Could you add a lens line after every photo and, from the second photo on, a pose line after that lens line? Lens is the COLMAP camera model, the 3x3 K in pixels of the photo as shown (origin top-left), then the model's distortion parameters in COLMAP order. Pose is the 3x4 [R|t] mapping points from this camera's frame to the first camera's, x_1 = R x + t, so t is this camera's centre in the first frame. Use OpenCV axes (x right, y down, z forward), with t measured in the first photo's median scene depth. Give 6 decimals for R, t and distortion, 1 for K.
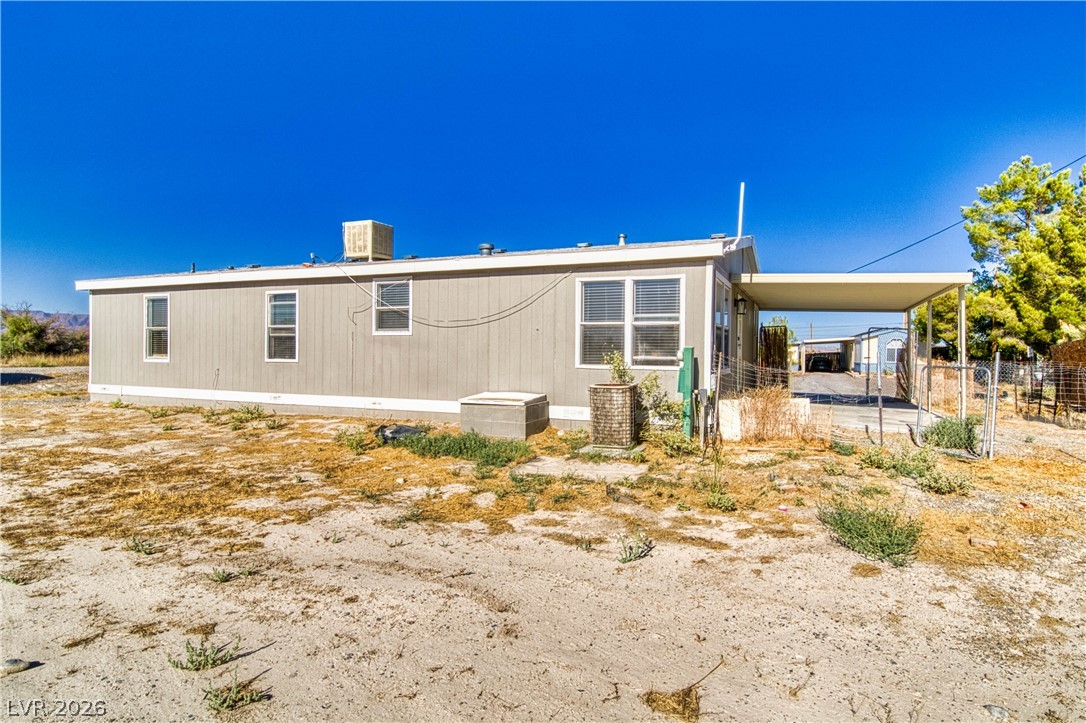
lens RADIAL K [[561.7, 0, 589.0], [0, 561.7, 361.4], [0, 0, 1]] dist [0.001280, -0.000277]
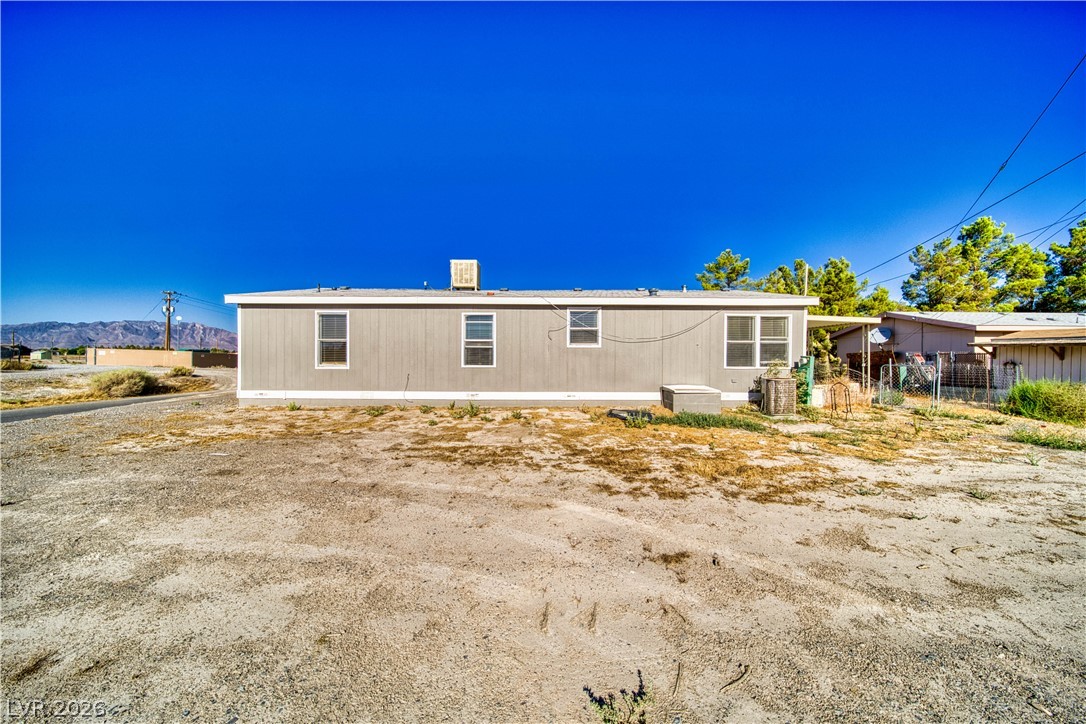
lens RADIAL K [[380.9, 0, 545.2], [0, 380.9, 359.4], [0, 0, 1]] dist [-0.001893, -0.000473]
pose [[0.933727, -0.008321, 0.357890, -0.723883], [0.009500, 0.999954, -0.001535, -0.015012], [-0.357861, 0.004833, 0.933762, 0.123391]]
